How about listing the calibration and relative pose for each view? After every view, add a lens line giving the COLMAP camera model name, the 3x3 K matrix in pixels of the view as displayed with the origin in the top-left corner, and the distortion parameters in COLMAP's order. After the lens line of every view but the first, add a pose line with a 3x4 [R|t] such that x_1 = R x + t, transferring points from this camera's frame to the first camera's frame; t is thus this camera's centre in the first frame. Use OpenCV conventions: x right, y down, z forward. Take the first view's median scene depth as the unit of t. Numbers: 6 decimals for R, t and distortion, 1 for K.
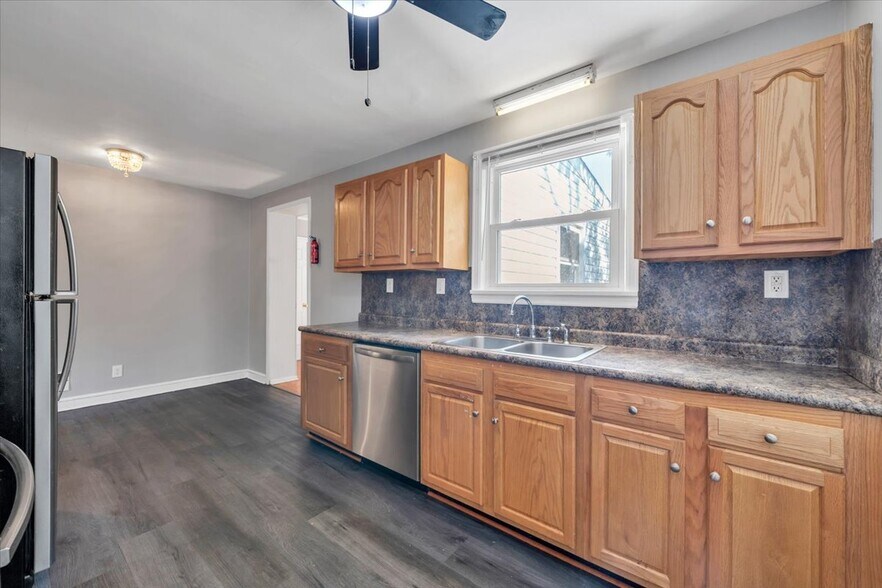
lens RADIAL K [[369.0, 0, 436.4], [0, 369.0, 286.0], [0, 0, 1]] dist [-0.003011, -0.001177]
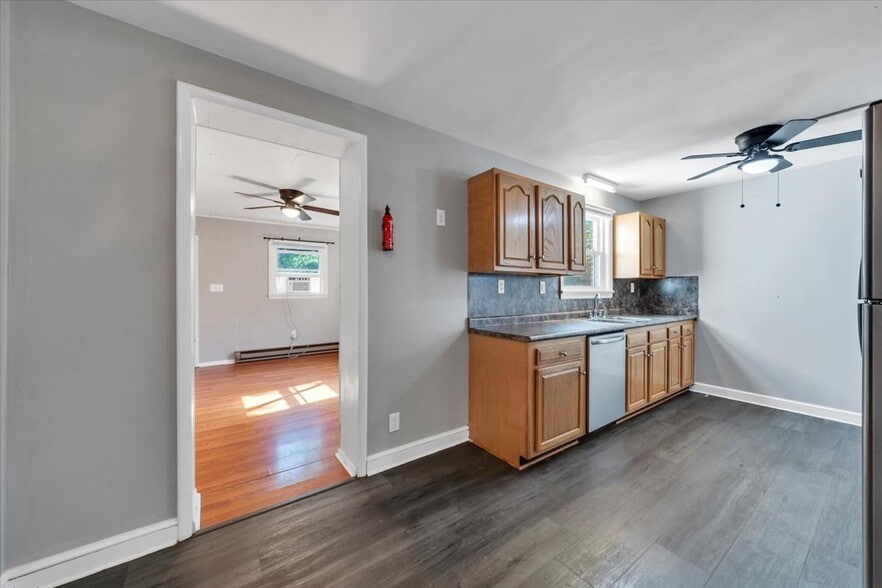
lens RADIAL K [[326.1, 0, 444.0], [0, 326.1, 287.5], [0, 0, 1]] dist [-0.000719, -0.000048]
pose [[0.249899, -0.000354, 0.968272, -1.688594], [-0.009255, 0.999953, 0.002754, 0.000399], [-0.968228, -0.009649, 0.249884, 1.514042]]
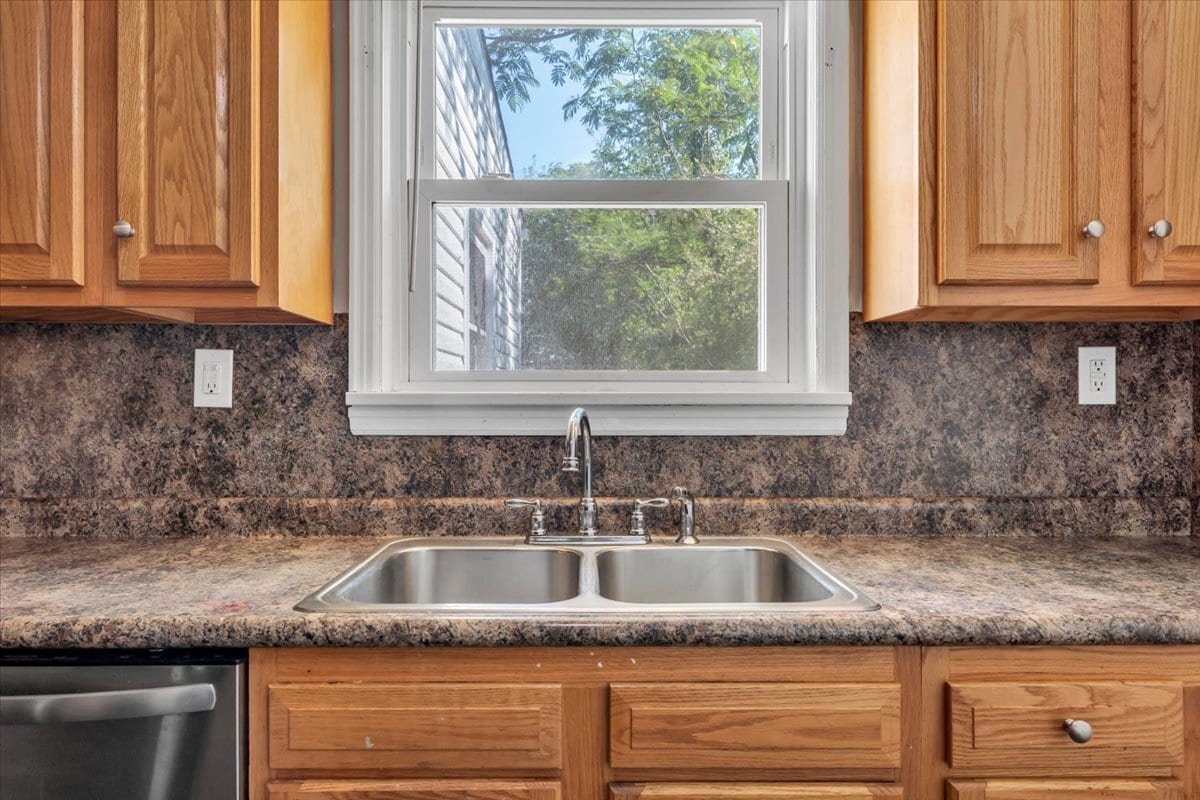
lens RADIAL K [[791.0, 0, 597.3], [0, 791.0, 399.9], [0, 0, 1]] dist [0.002170, -0.001636]
pose [[0.766743, -0.009937, 0.641878, -0.212905], [-0.001438, 0.999851, 0.017197, 0.008390], [-0.641953, -0.014108, 0.766614, 0.523032]]
